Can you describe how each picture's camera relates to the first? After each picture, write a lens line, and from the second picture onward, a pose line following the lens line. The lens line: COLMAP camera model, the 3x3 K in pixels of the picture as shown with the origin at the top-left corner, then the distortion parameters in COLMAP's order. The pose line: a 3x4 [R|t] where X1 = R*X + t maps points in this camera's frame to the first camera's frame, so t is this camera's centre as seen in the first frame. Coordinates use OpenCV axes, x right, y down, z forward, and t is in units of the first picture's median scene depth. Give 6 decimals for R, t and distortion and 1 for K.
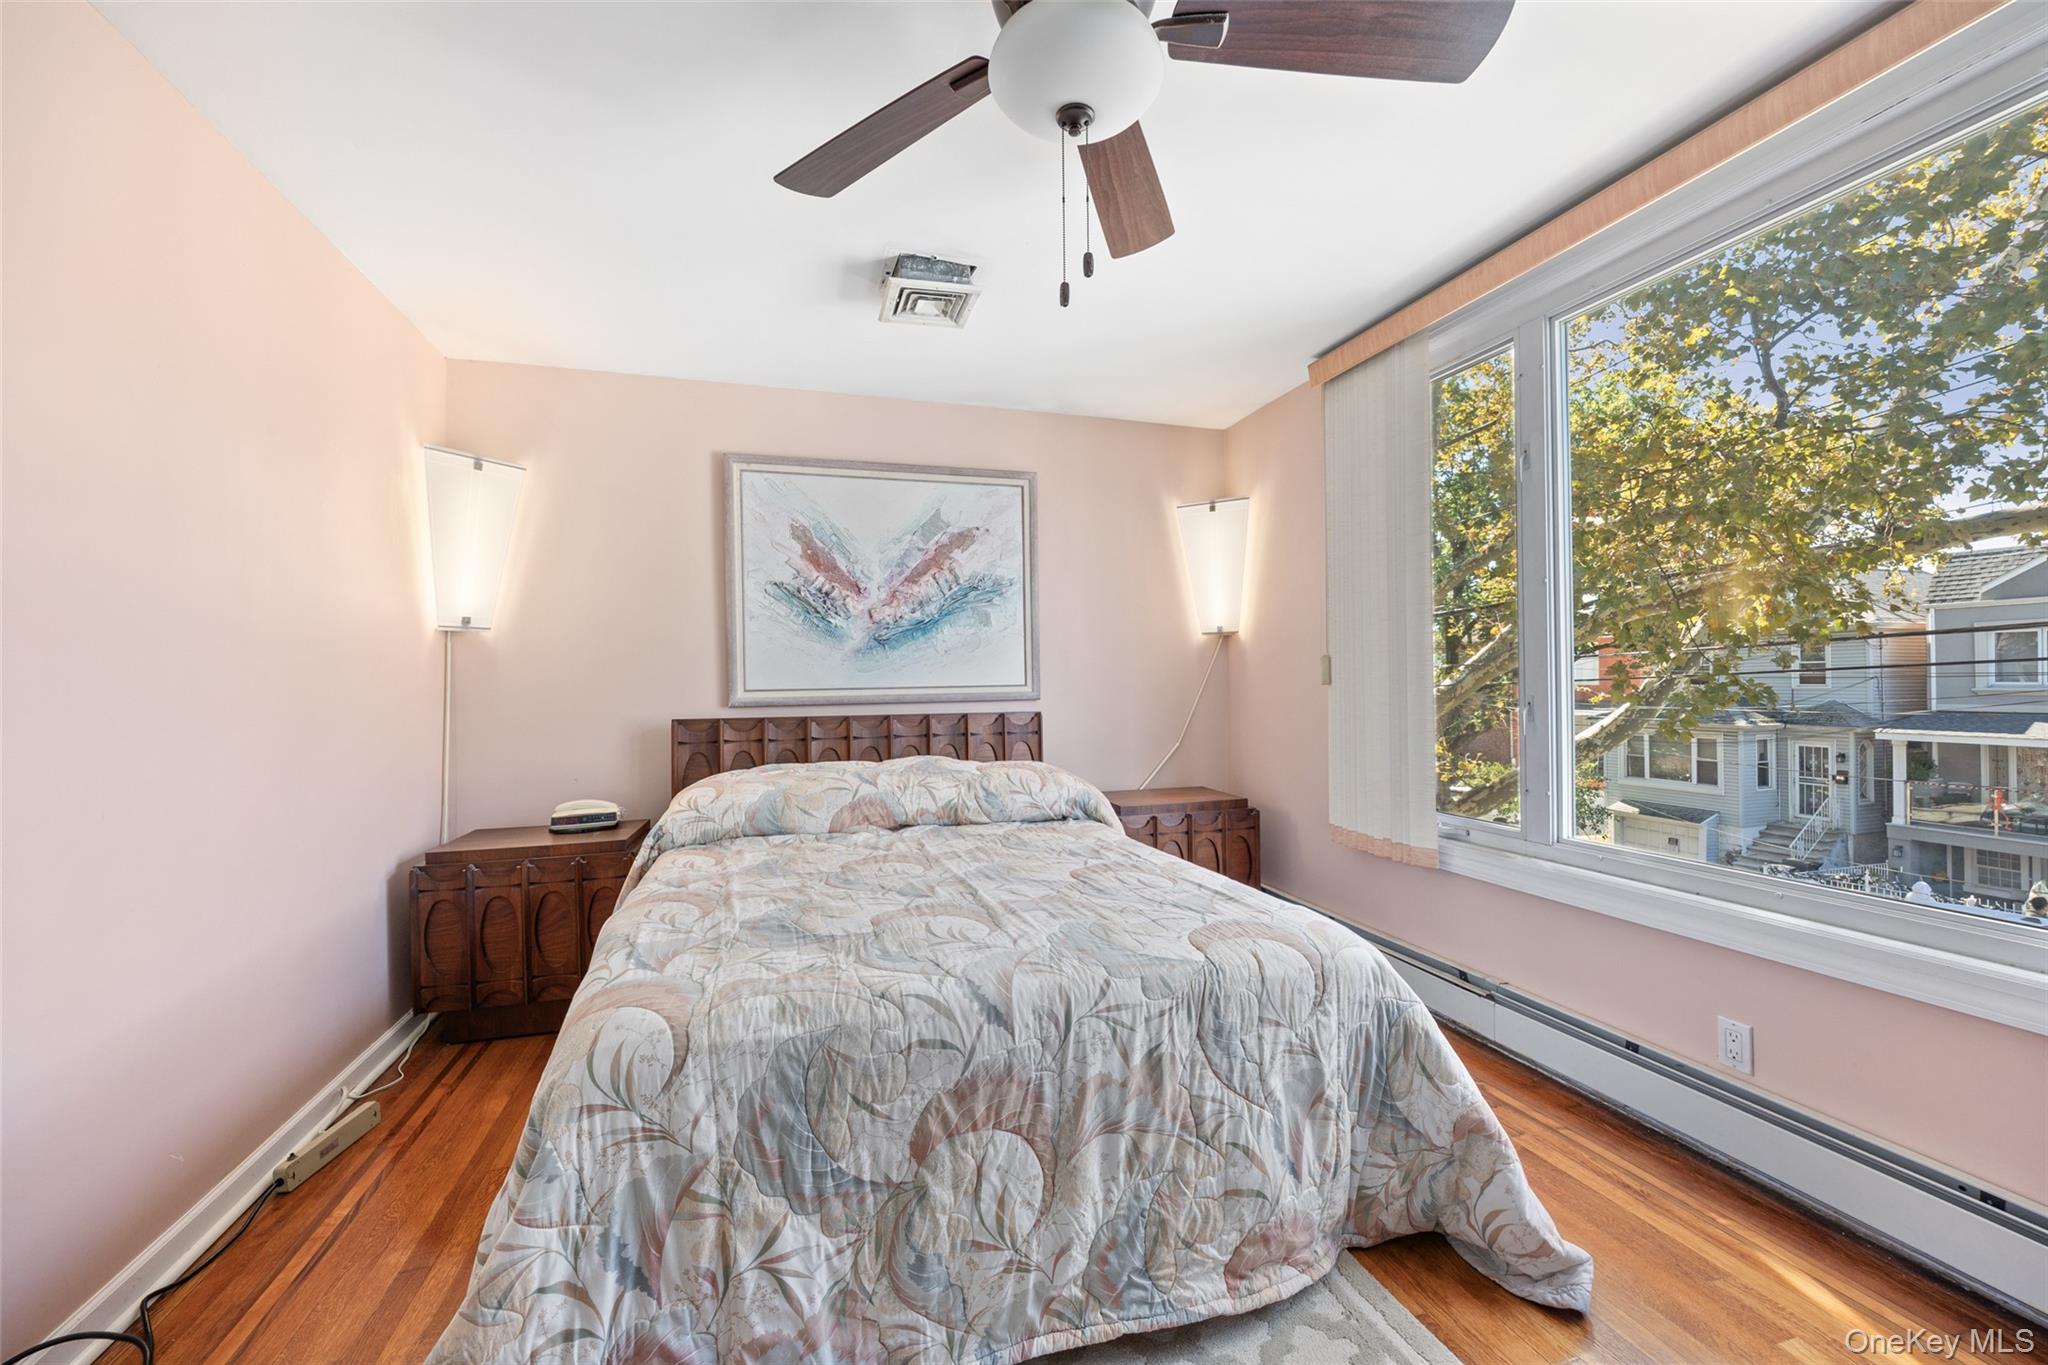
lens RADIAL K [[823.5, 0, 1051.8], [0, 823.5, 692.9], [0, 0, 1]] dist [0.003593, -0.003300]
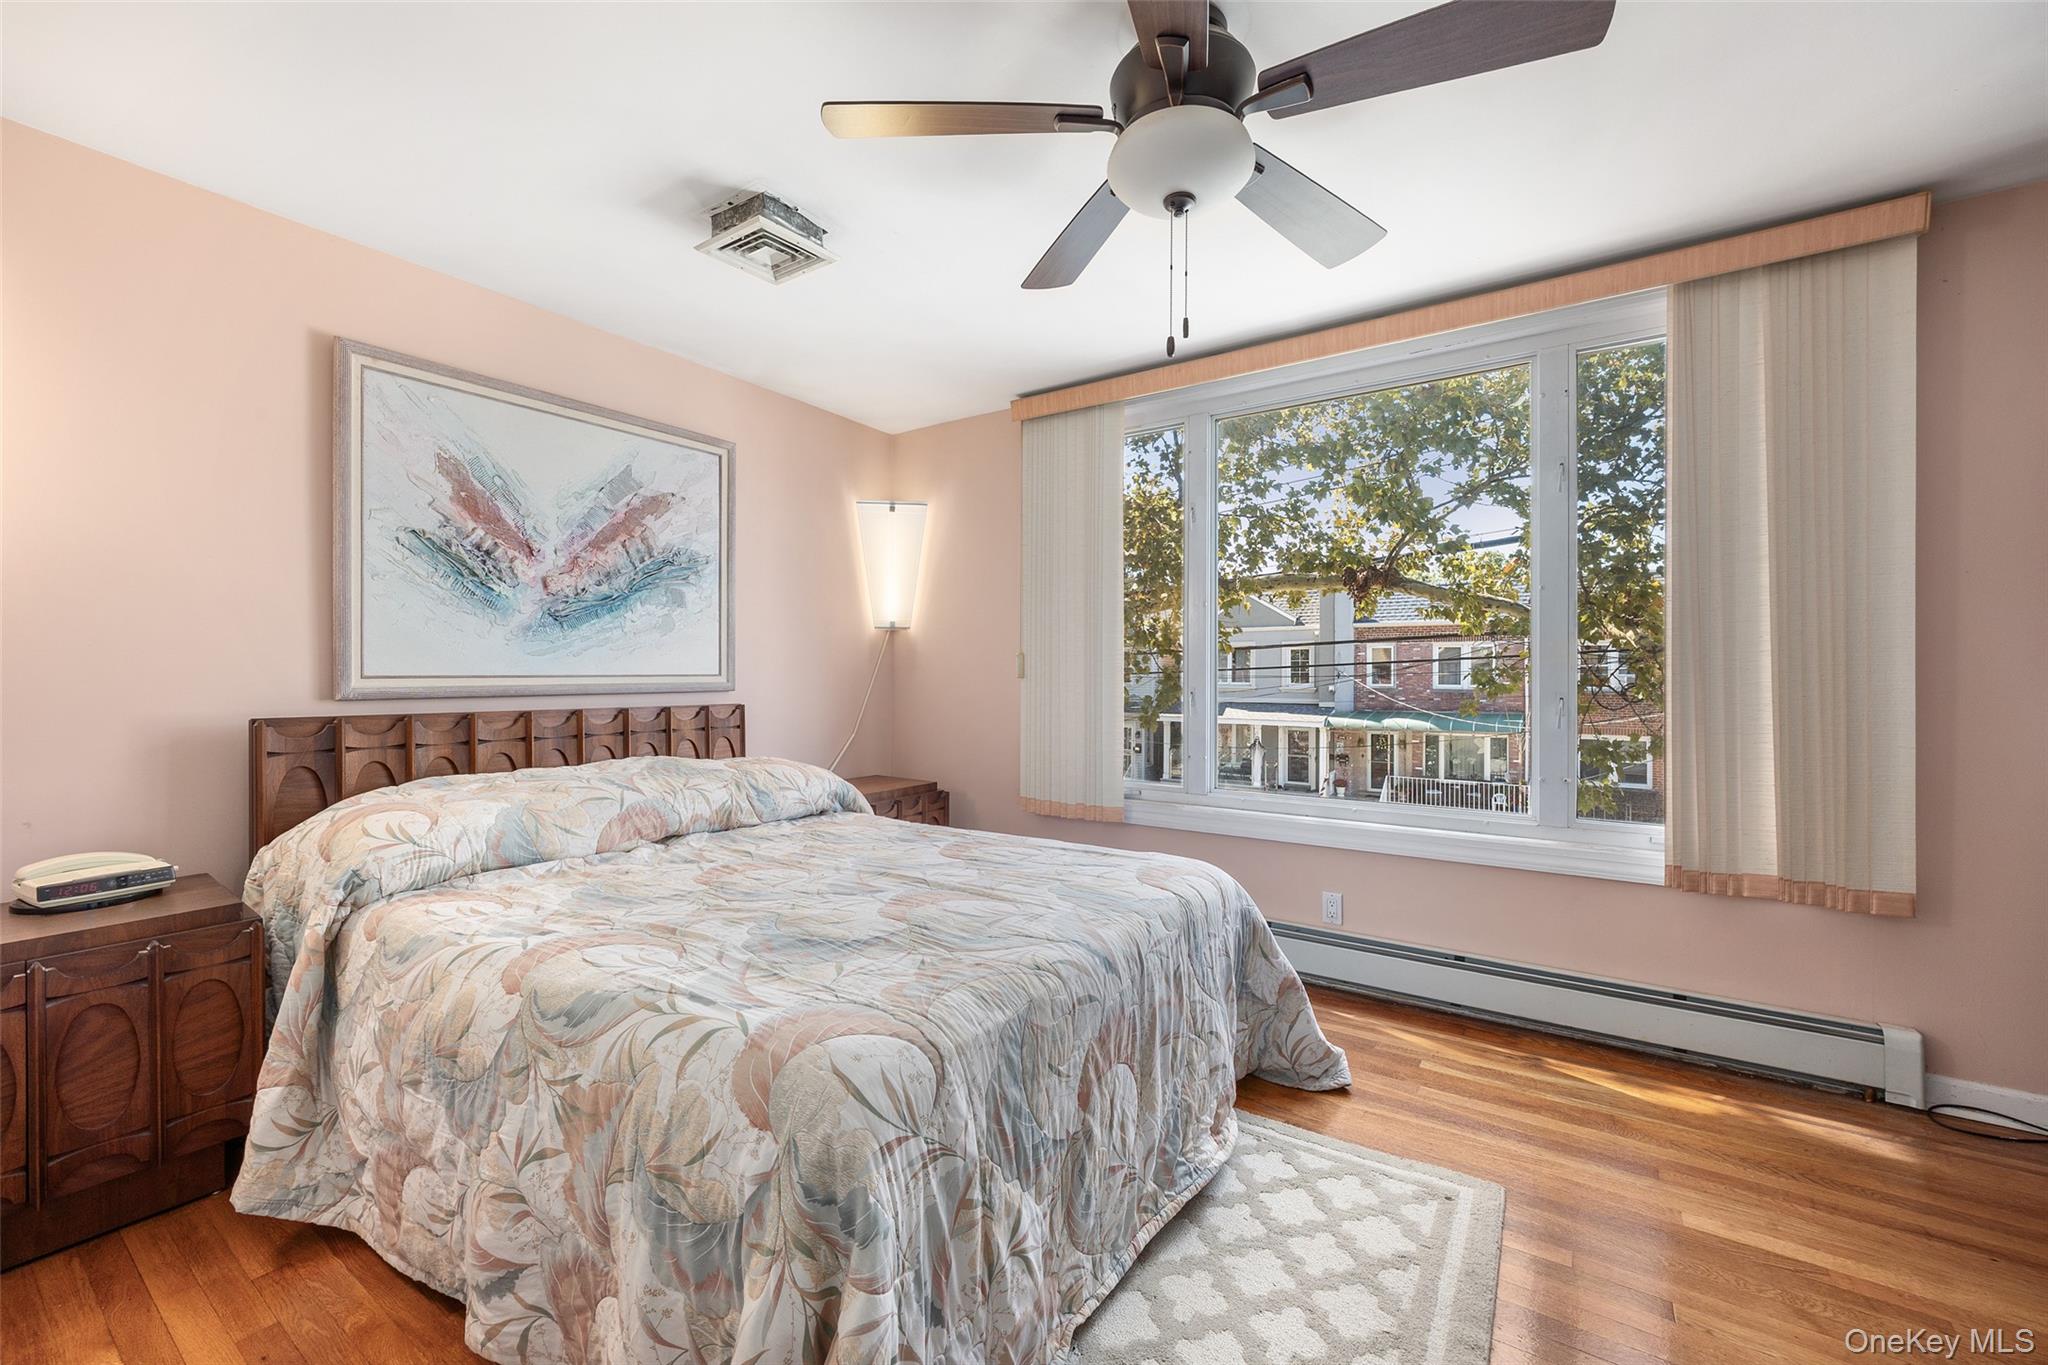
lens RADIAL K [[823.5, 0, 1036.2], [0, 823.5, 689.6], [0, 0, 1]] dist [0.003593, -0.003300]
pose [[0.776258, 0.002070, 0.630412, -0.460198], [-0.003078, 0.999995, 0.000507, 0.007644], [-0.630408, -0.002334, 0.776260, 0.101734]]
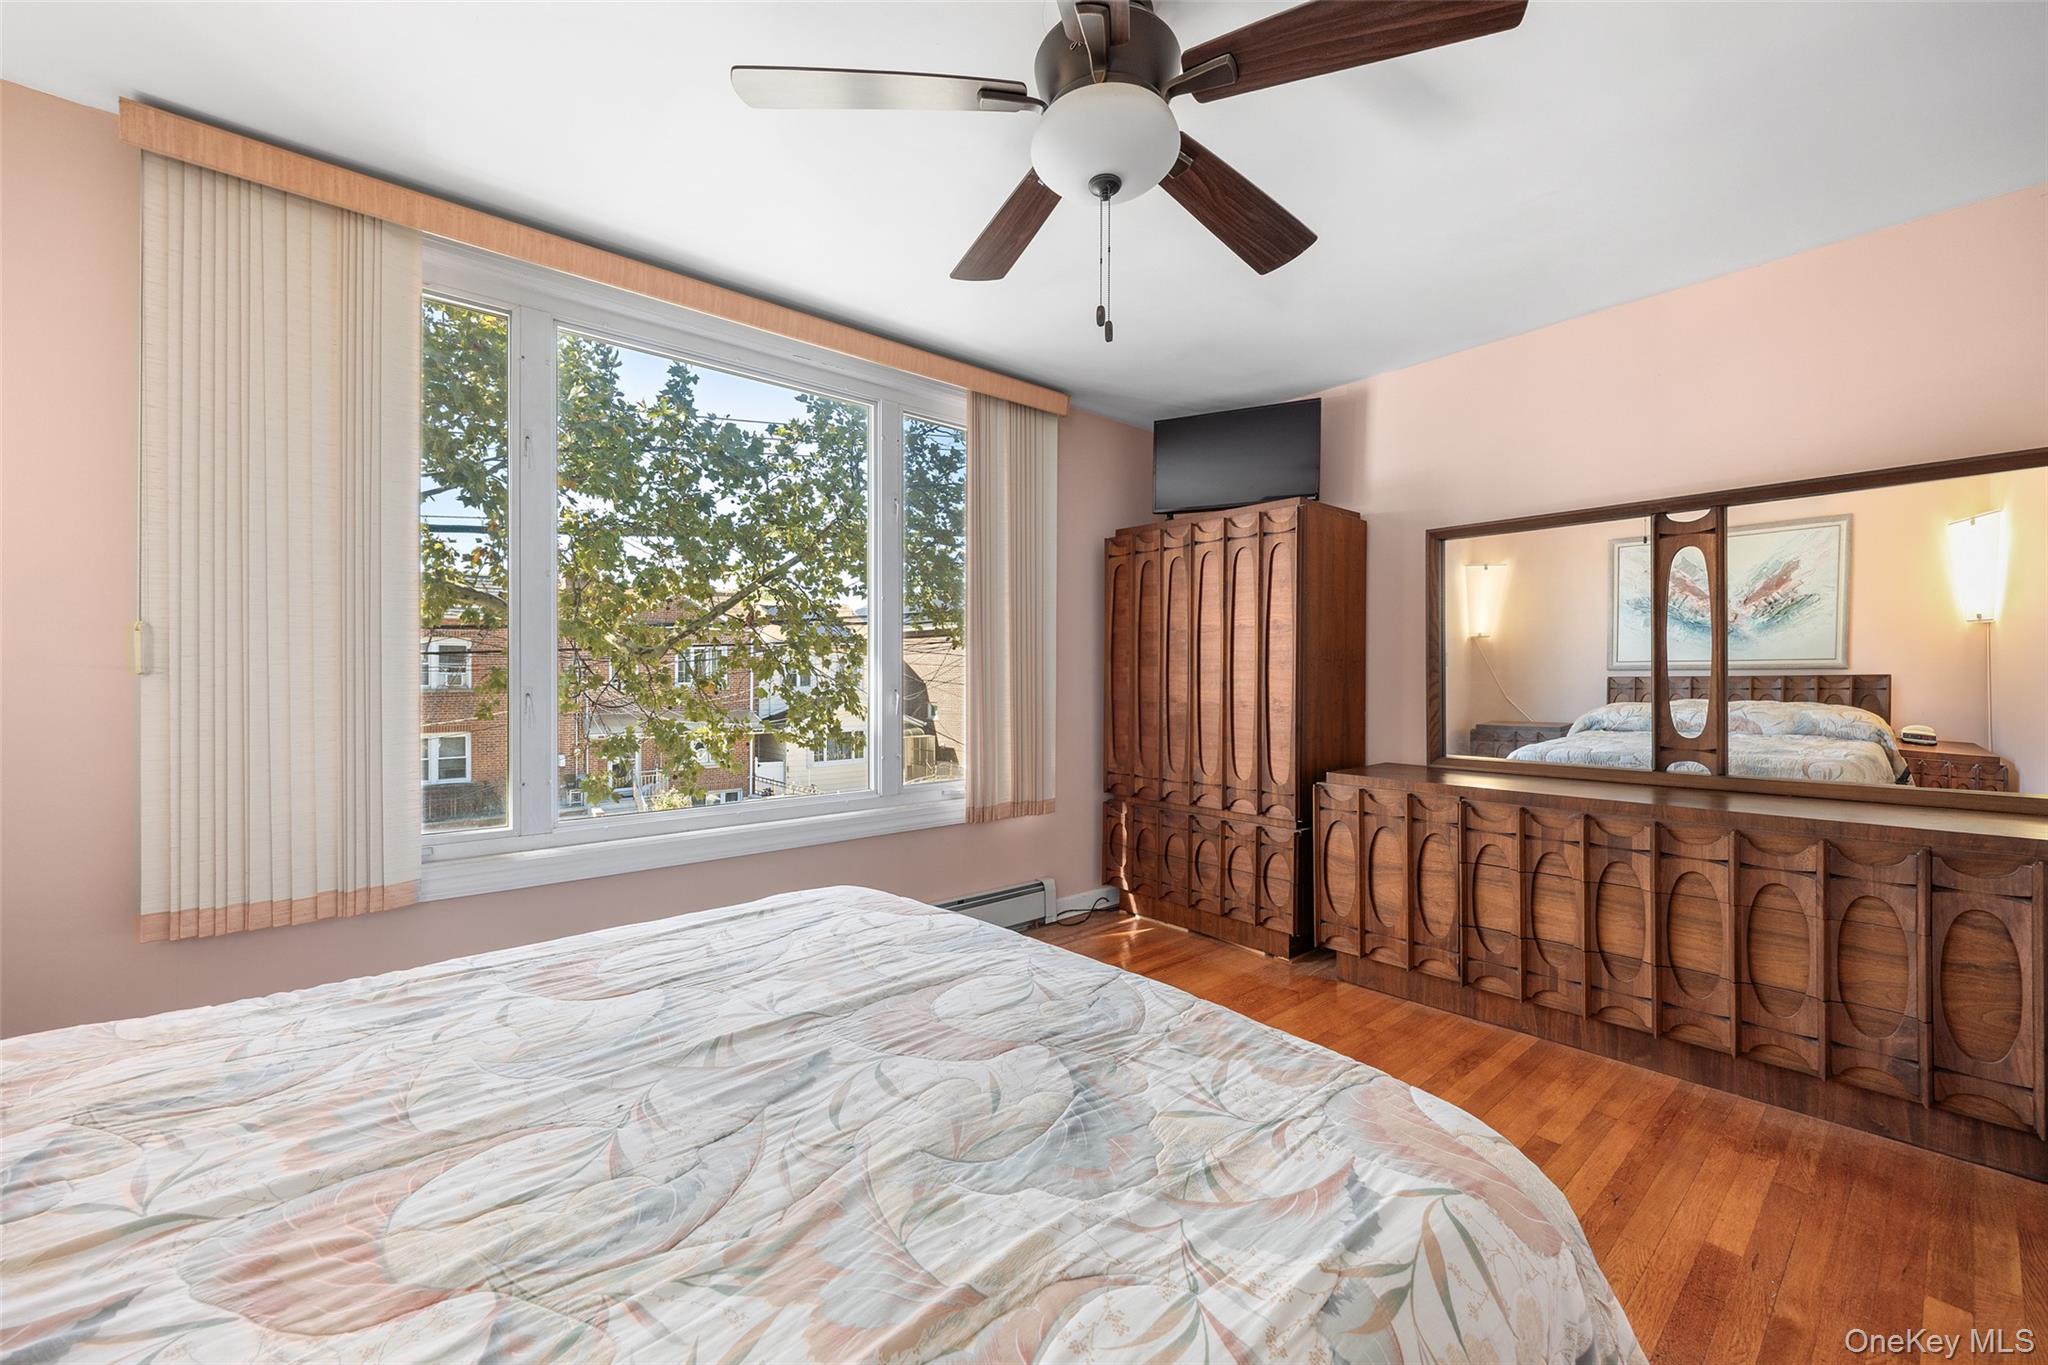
lens RADIAL K [[823.5, 0, 1026.1], [0, 823.5, 661.0], [0, 0, 1]] dist [0.003593, -0.003300]
pose [[-0.397123, 0.021617, 0.917511, -0.517444], [0.021331, 0.999670, -0.014320, 0.002952], [-0.917517, 0.013885, -0.397453, 0.810437]]
